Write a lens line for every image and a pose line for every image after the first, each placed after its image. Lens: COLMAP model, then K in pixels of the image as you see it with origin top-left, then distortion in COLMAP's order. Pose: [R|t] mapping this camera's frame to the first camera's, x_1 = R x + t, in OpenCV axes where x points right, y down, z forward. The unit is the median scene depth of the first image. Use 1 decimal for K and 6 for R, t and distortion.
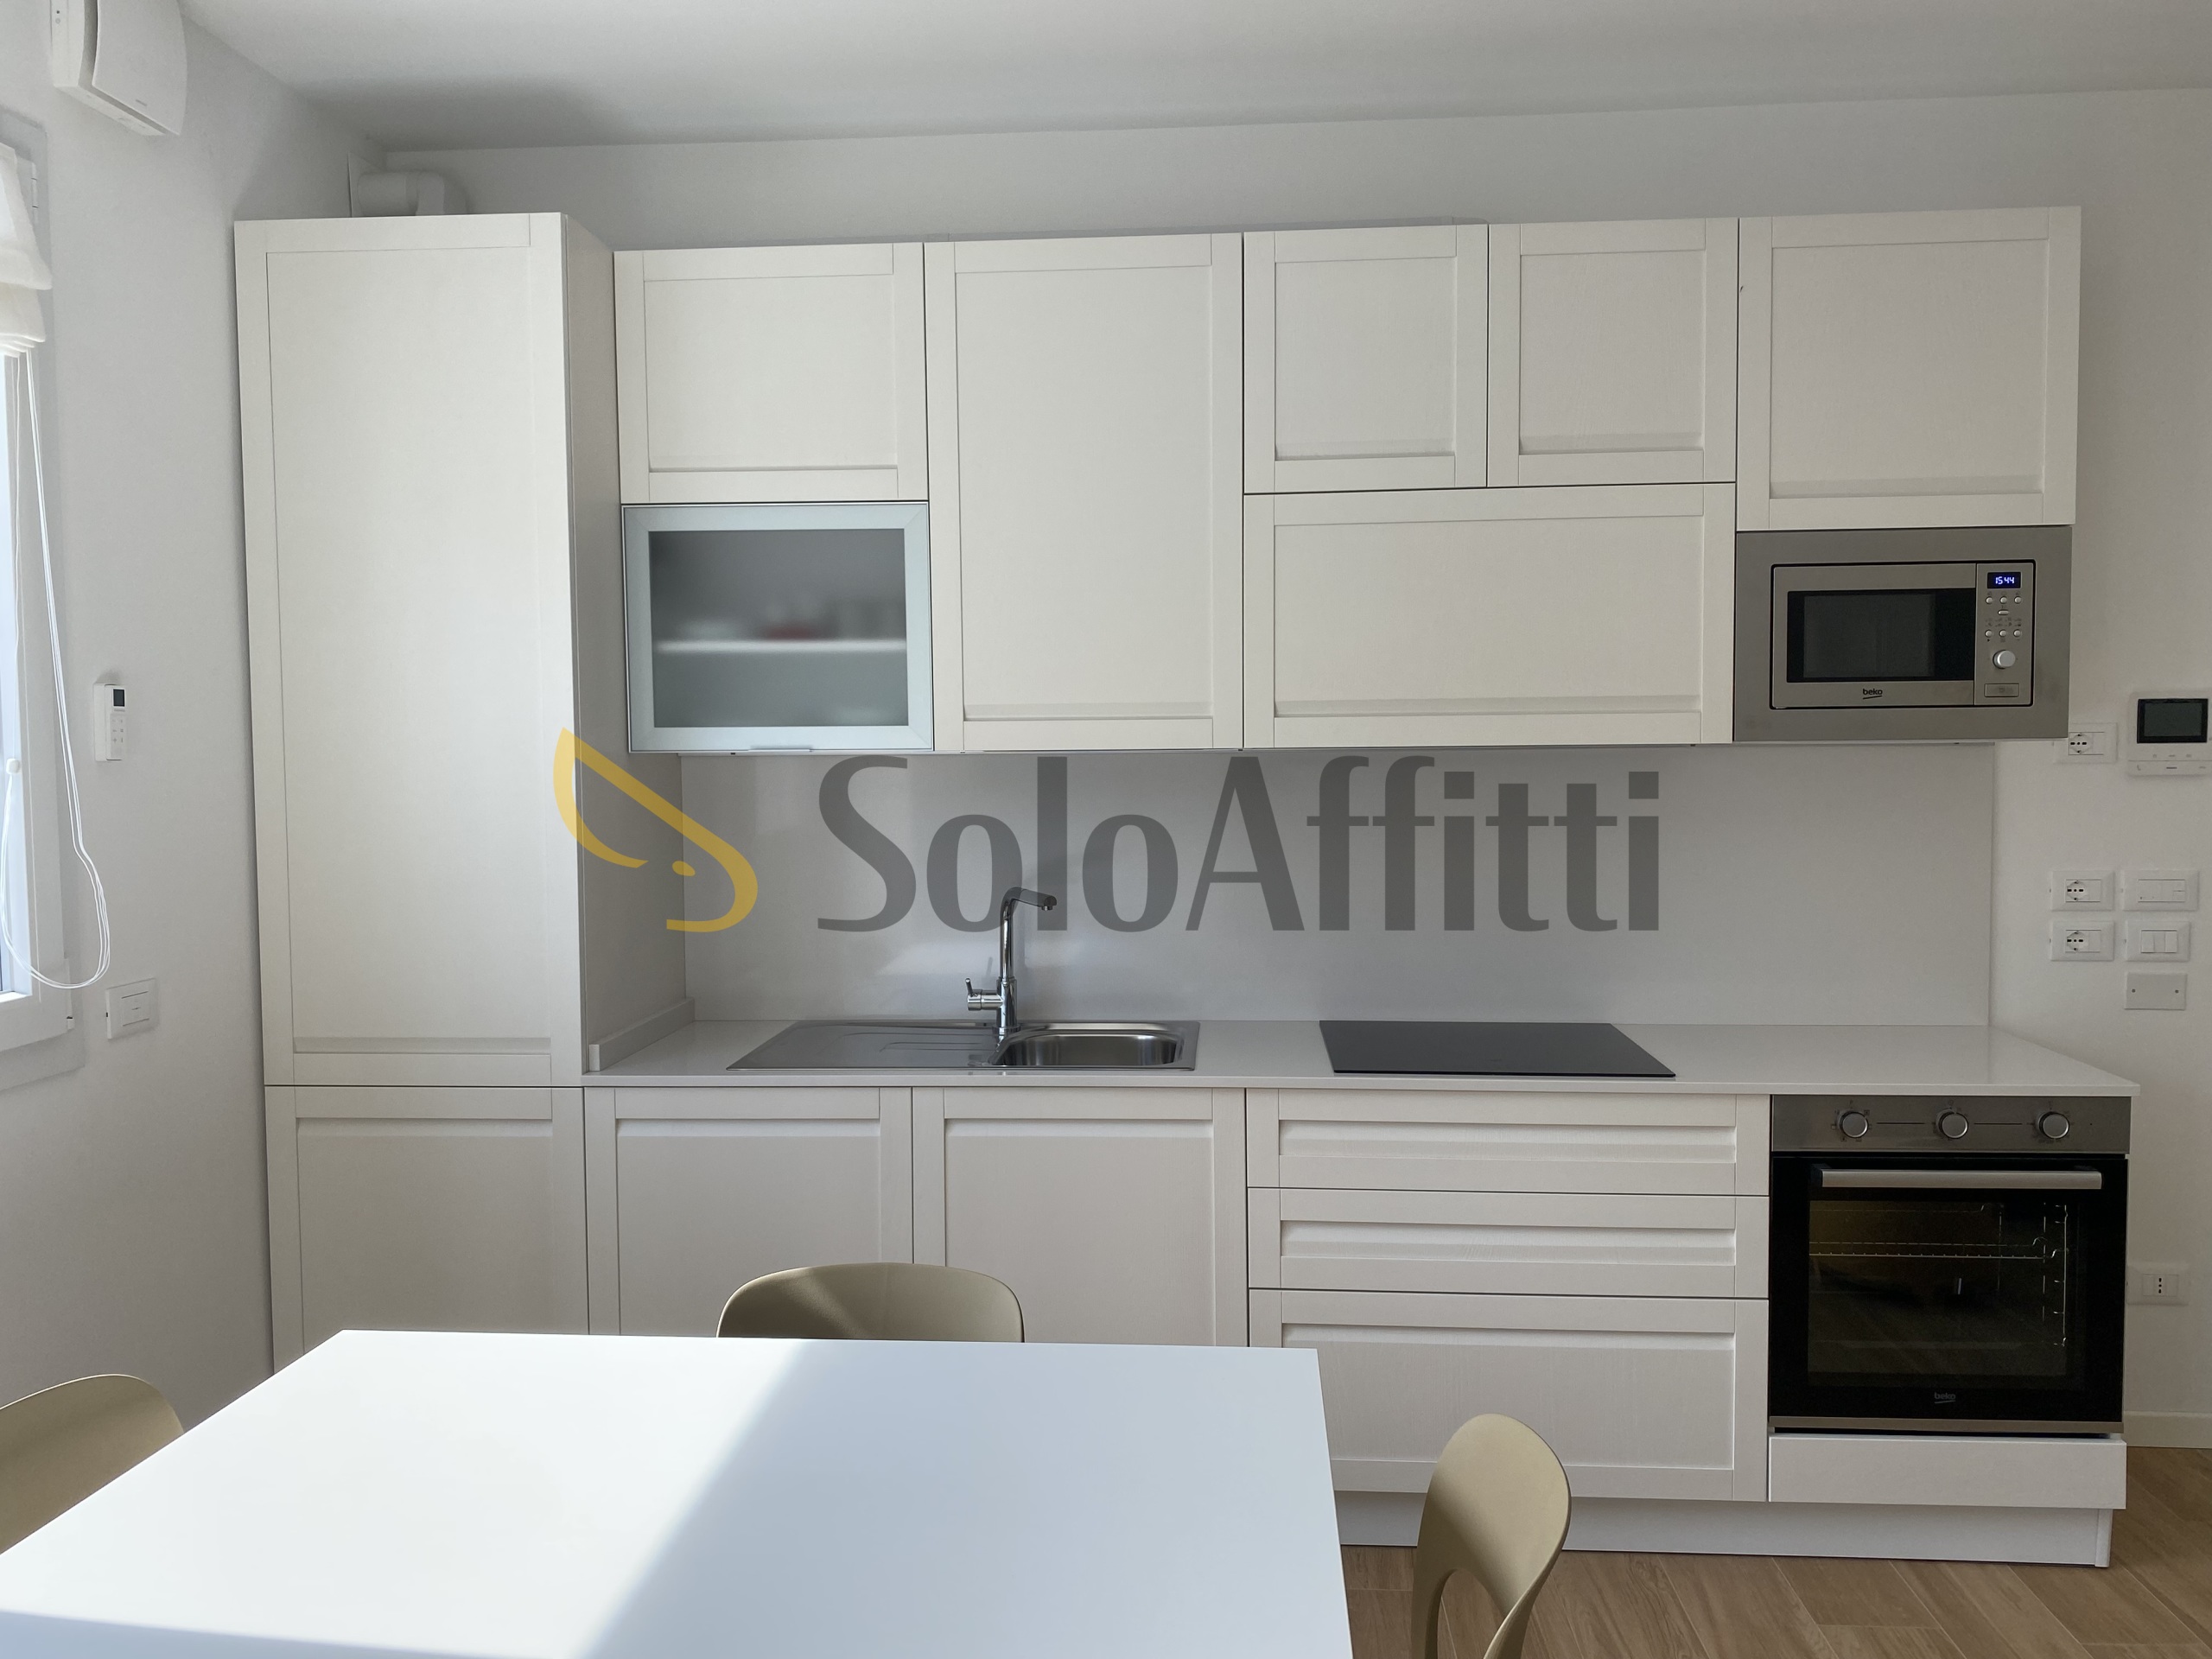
lens RADIAL K [[1669.1, 0, 1128.0], [0, 1669.1, 831.4], [0, 0, 1]] dist [0.000745, -0.005838]
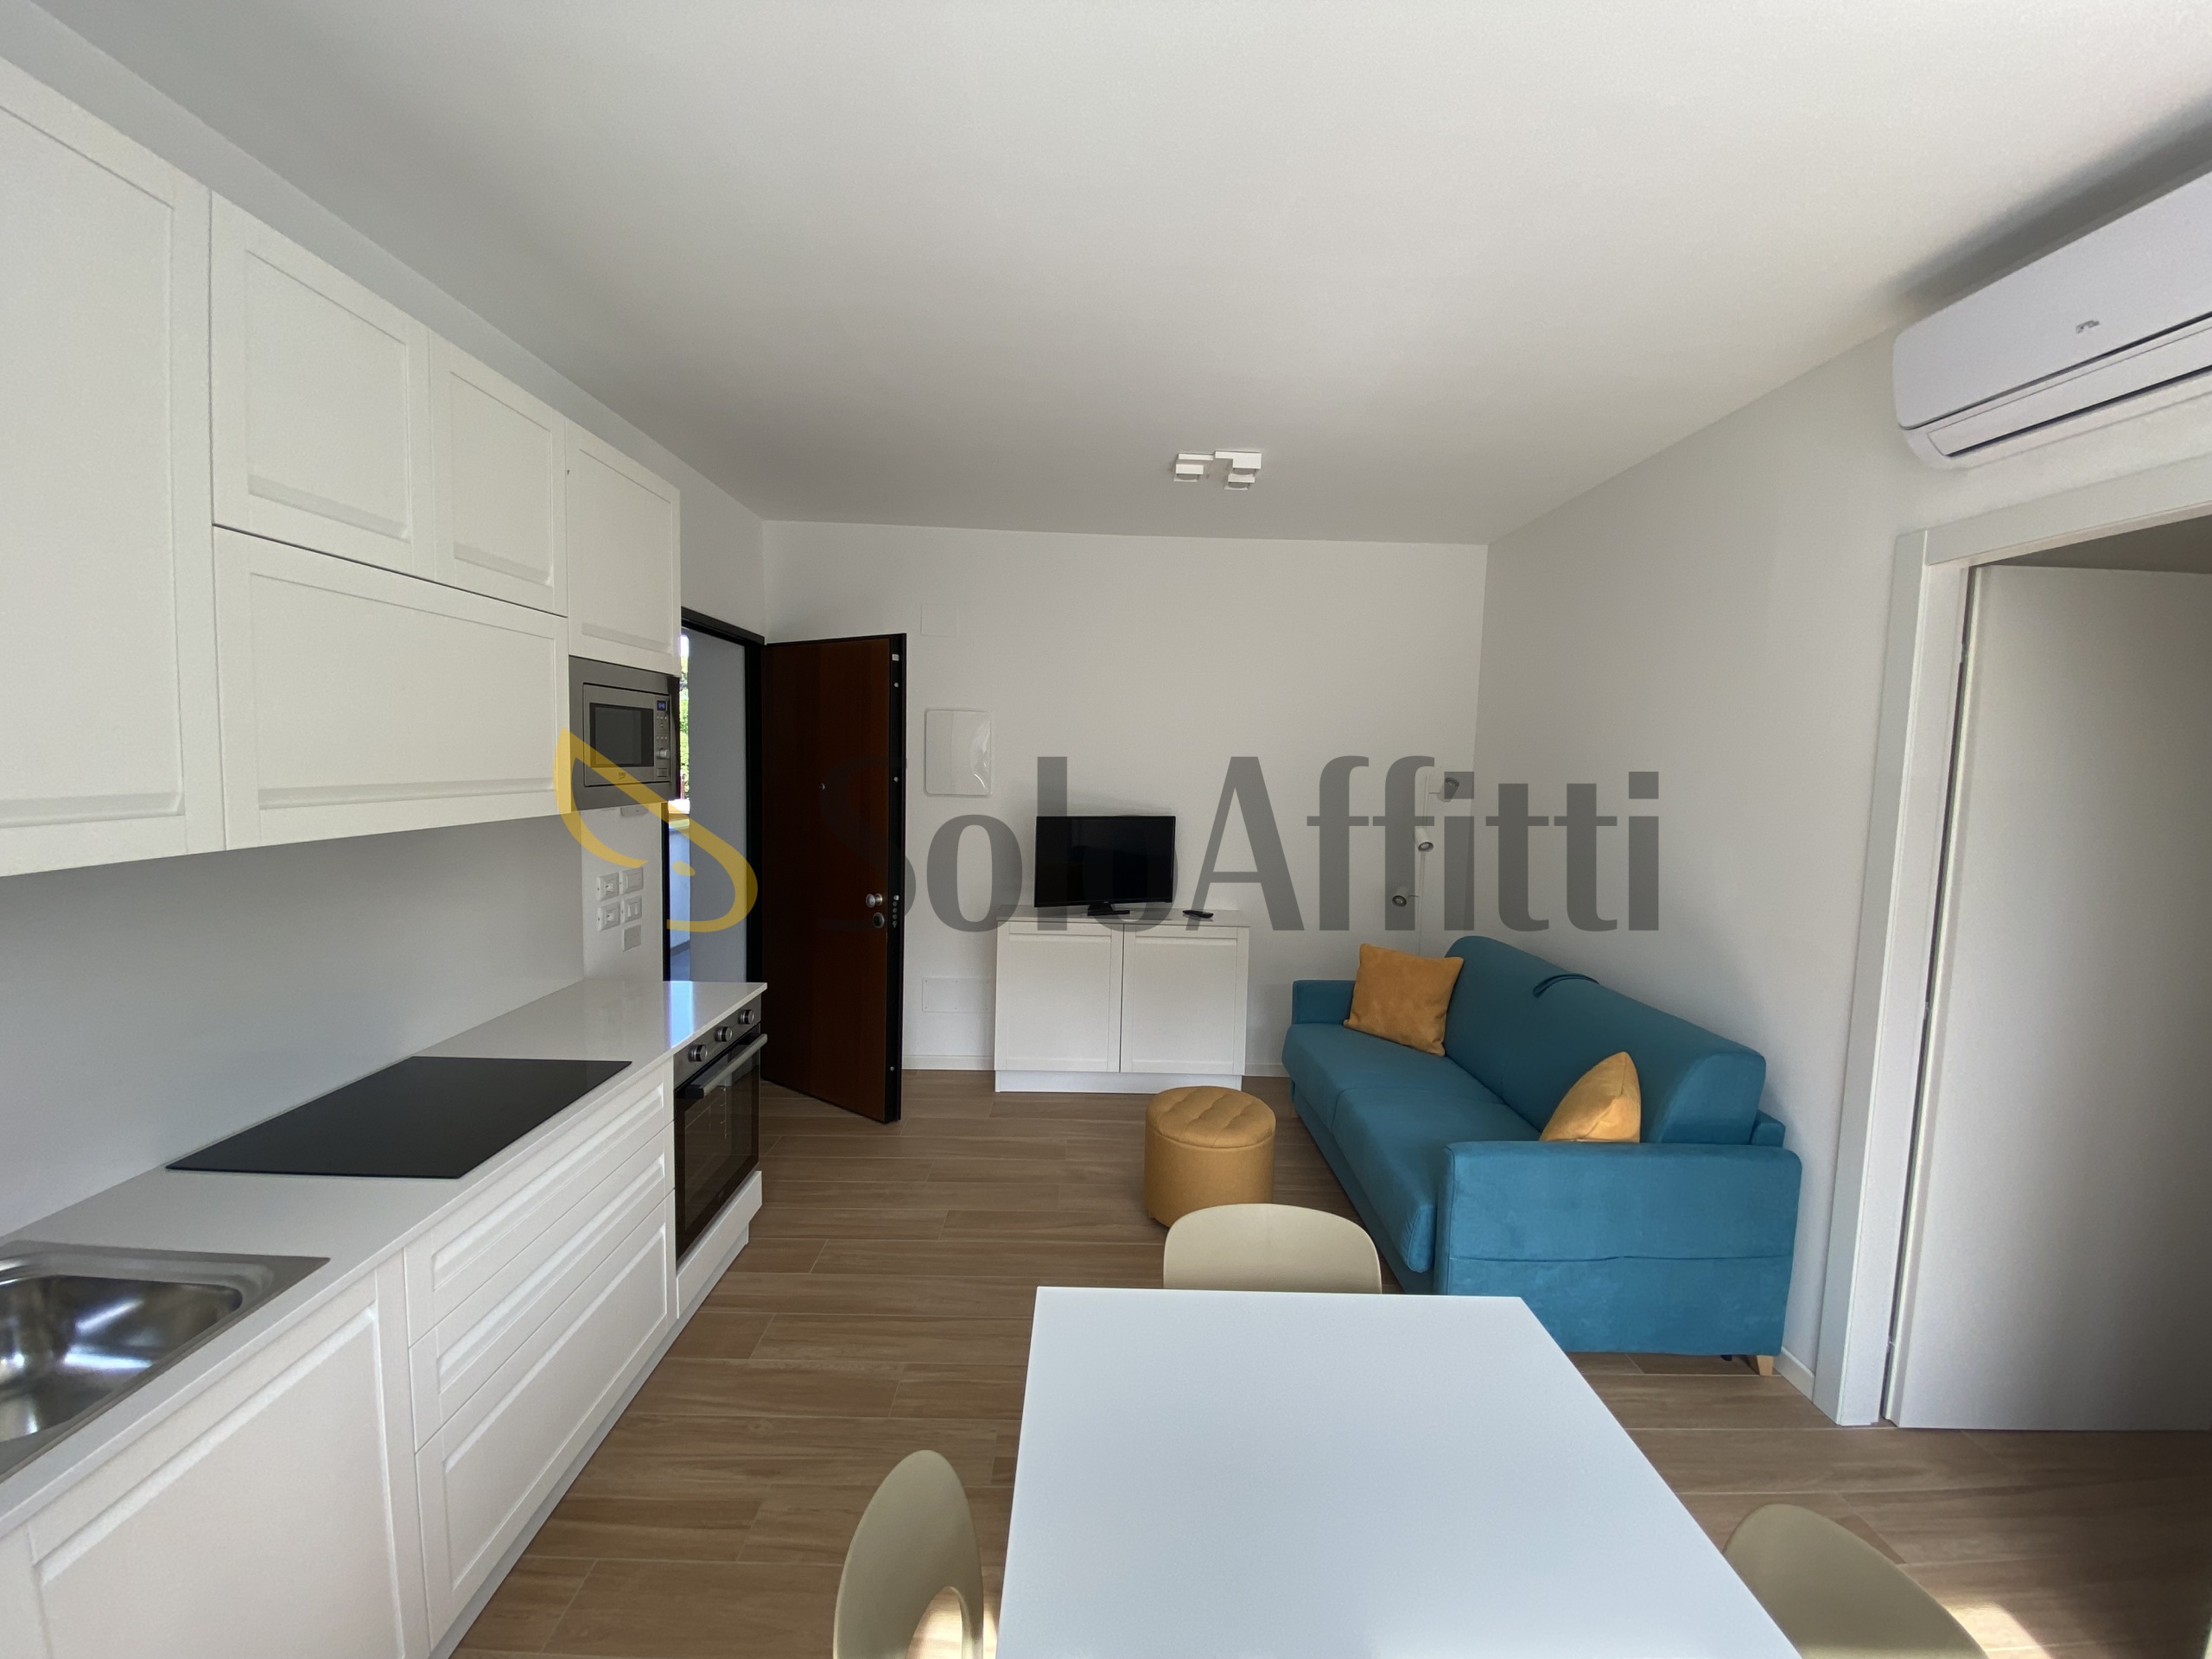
lens RADIAL K [[889.1, 0, 1100.6], [0, 889.1, 832.1], [0, 0, 1]] dist [0.031230, -0.023698]
pose [[-0.085498, -0.074135, 0.993576, -0.402529], [0.023212, 0.996809, 0.076374, -0.084479], [-0.996068, 0.029592, -0.083504, 0.650018]]
